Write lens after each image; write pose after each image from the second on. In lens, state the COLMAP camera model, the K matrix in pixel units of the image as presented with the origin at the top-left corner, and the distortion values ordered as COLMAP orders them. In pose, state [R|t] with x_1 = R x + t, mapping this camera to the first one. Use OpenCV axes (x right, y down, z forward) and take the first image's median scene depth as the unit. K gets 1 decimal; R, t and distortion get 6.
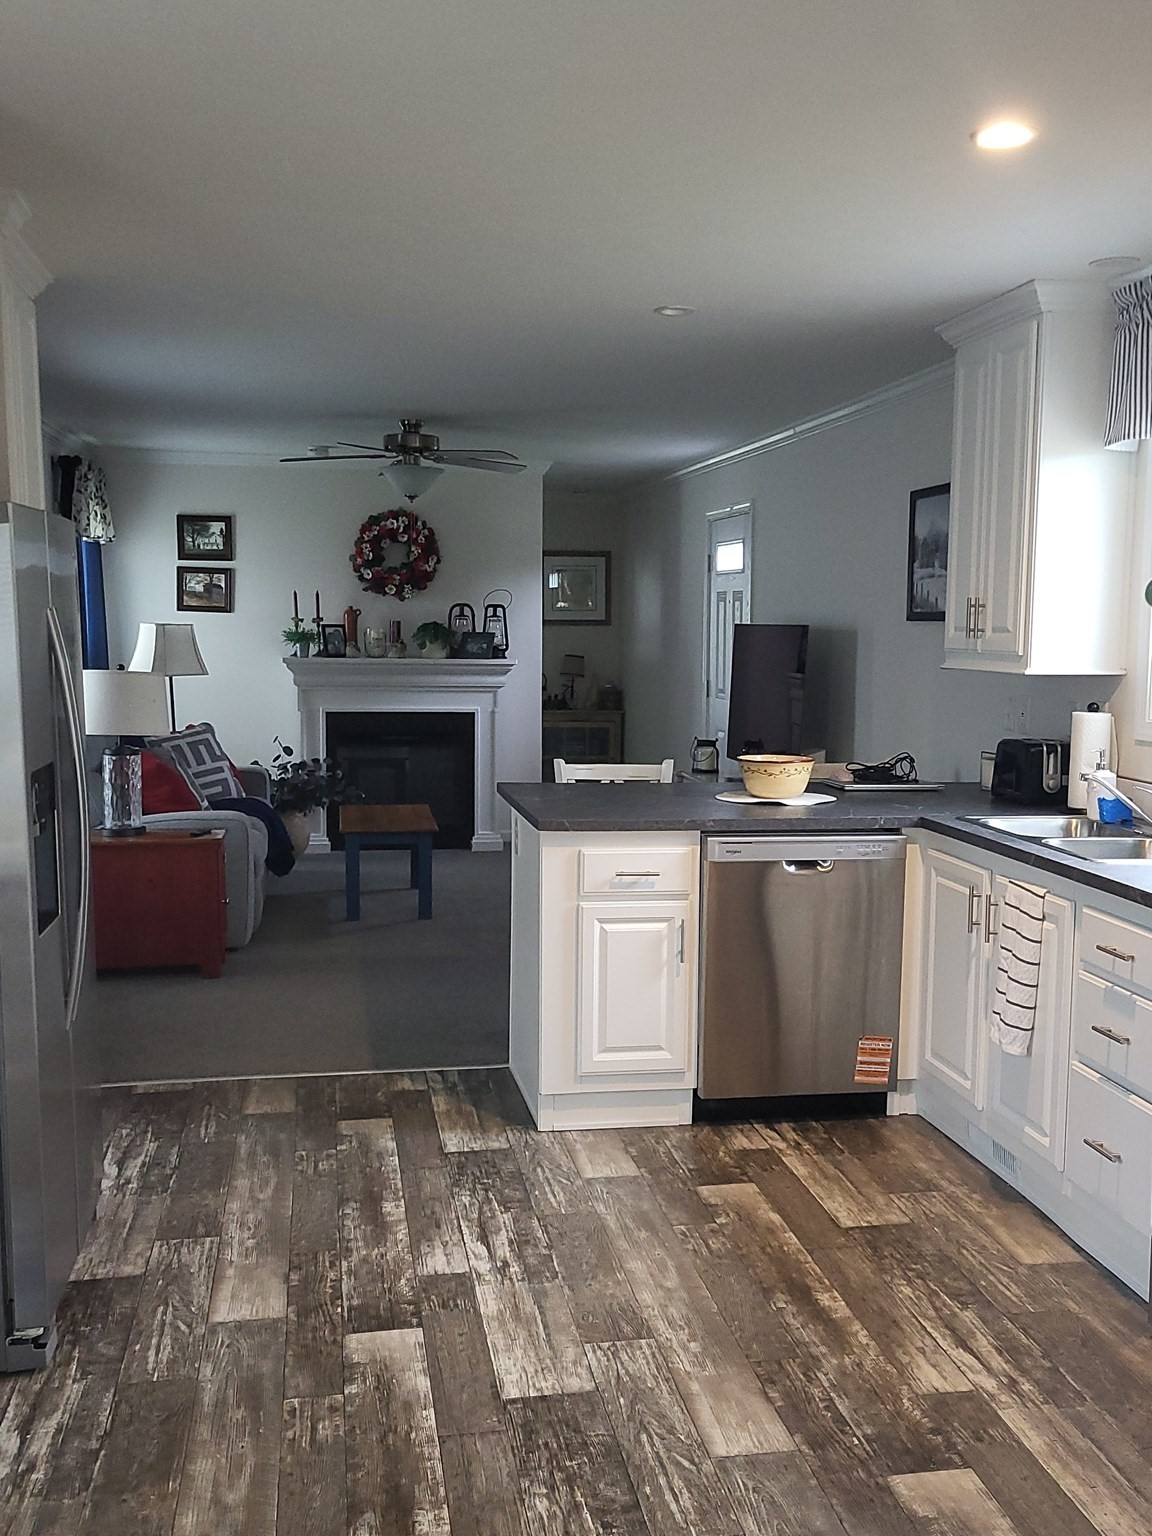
lens RADIAL K [[1561.4, 0, 576.0], [0, 1561.4, 772.8], [0, 0, 1]] dist [0.003834, 0.000000]
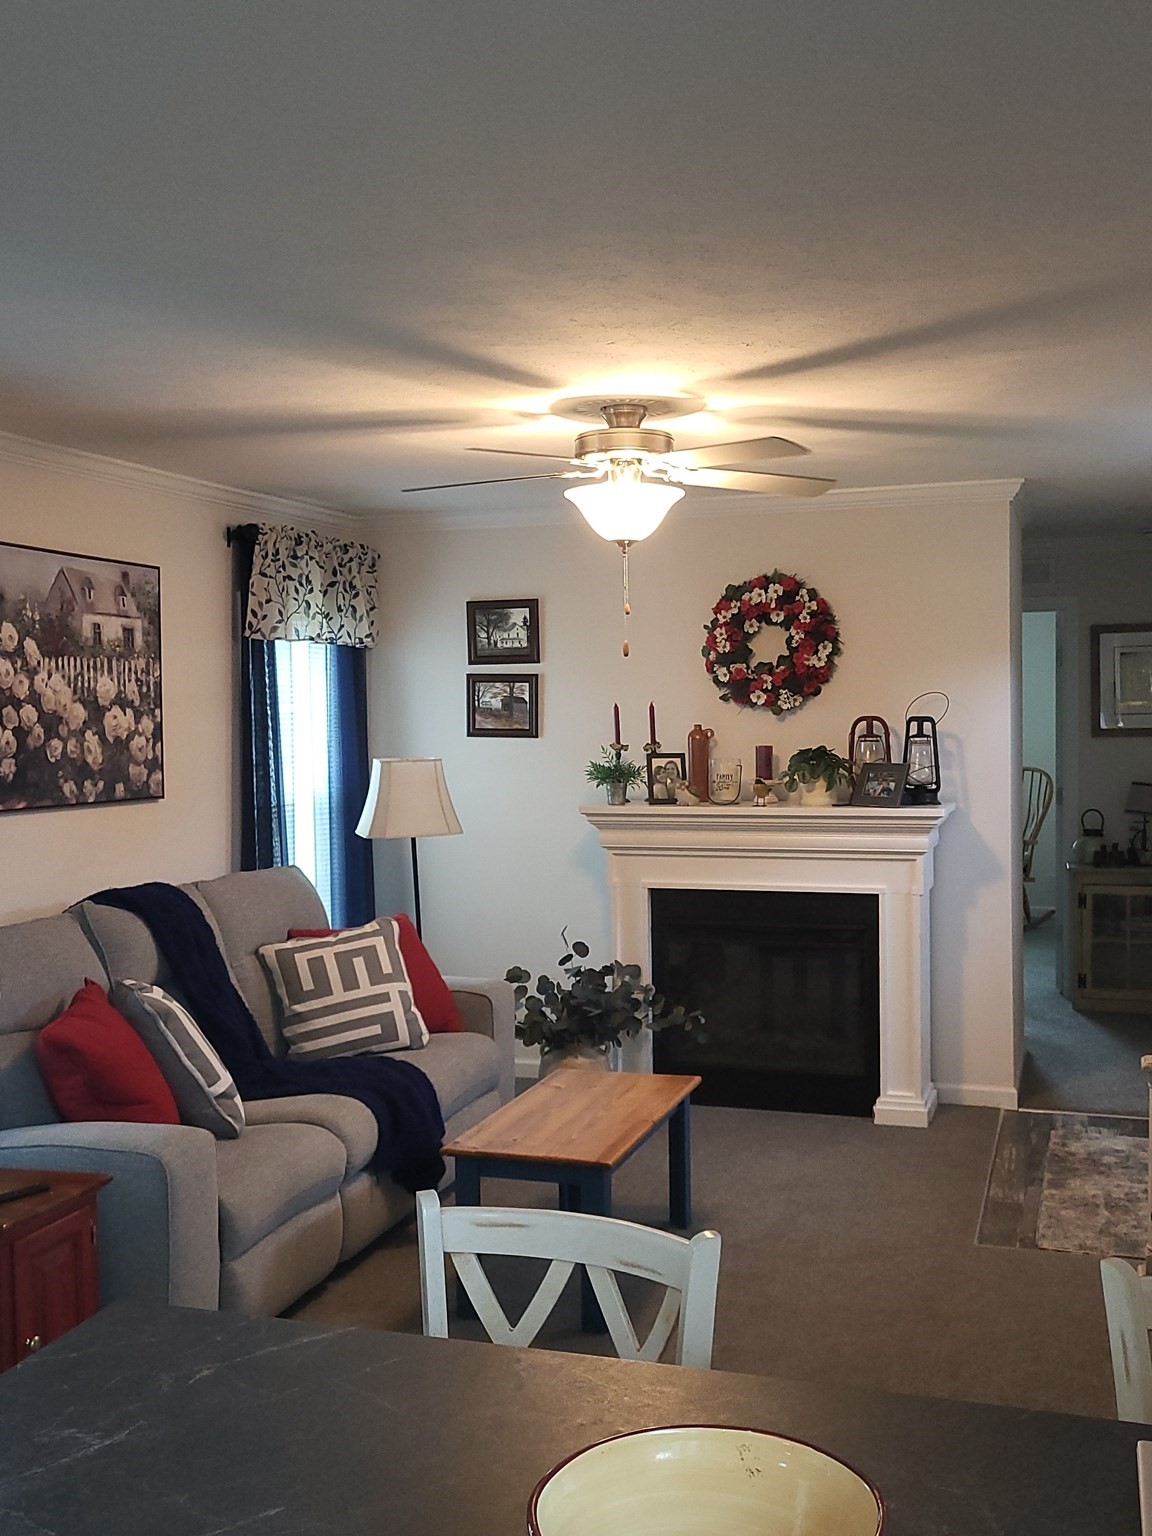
lens RADIAL K [[1561.4, 0, 576.3], [0, 1561.4, 763.0], [0, 0, 1]] dist [0.003834, 0.000000]
pose [[0.890388, -0.009857, -0.455095, 0.107576], [-0.020101, 0.997939, -0.060942, -0.050048], [0.454757, 0.063410, 0.888355, 0.398813]]
